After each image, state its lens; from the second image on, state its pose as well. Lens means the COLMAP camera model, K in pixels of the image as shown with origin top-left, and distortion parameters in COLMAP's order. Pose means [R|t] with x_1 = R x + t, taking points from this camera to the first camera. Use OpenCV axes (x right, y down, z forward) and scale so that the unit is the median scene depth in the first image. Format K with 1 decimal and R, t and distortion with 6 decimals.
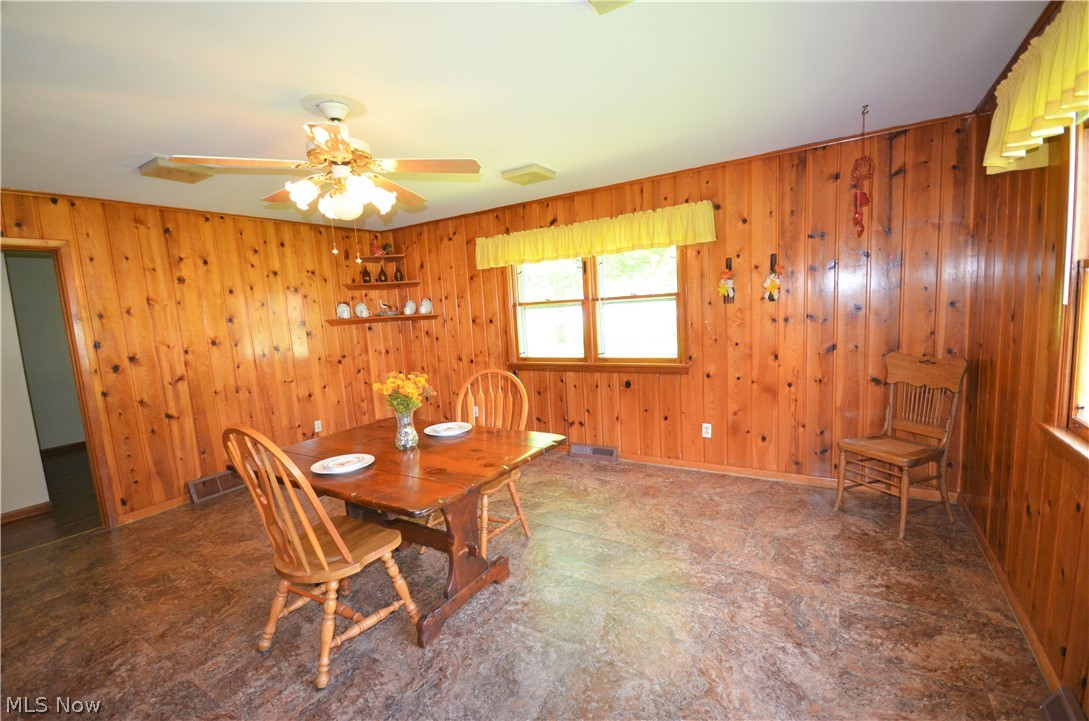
lens RADIAL K [[479.8, 0, 544.5], [0, 479.8, 360.5], [0, 0, 1]] dist [-0.000844, -0.000638]
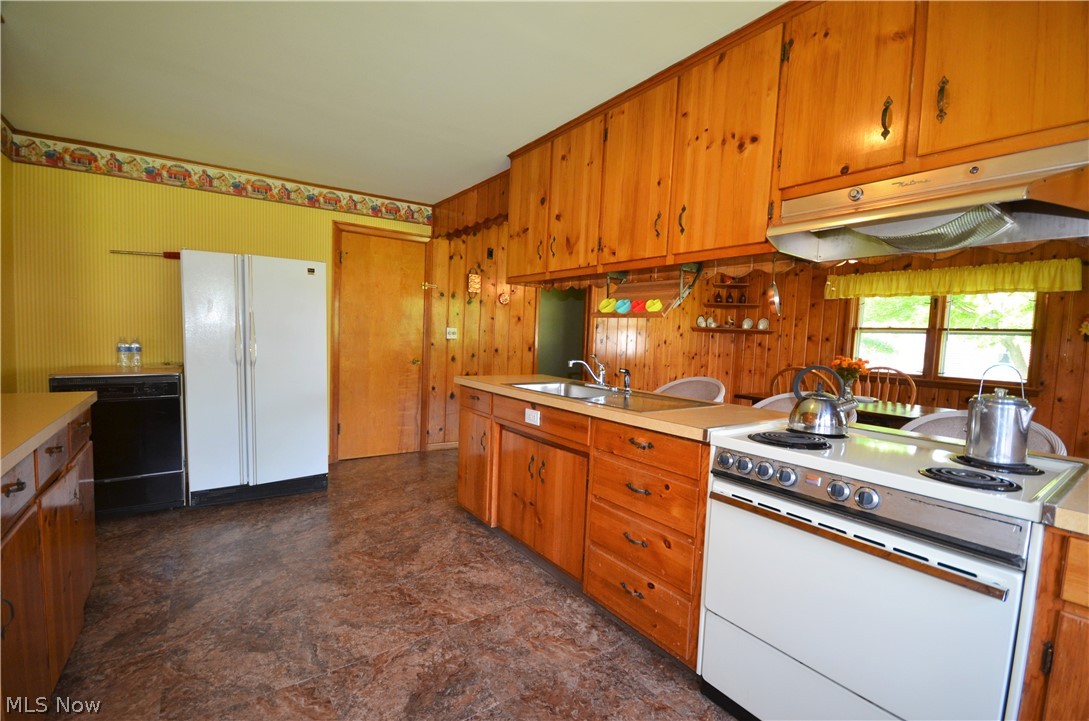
lens RADIAL K [[479.8, 0, 544.5], [0, 479.8, 360.5], [0, 0, 1]] dist [-0.000844, -0.000638]
pose [[0.923459, 0.119382, -0.364652, -0.335936], [-0.140790, 0.989503, -0.032592, 0.122266], [0.356933, 0.081436, 0.930573, -0.460175]]
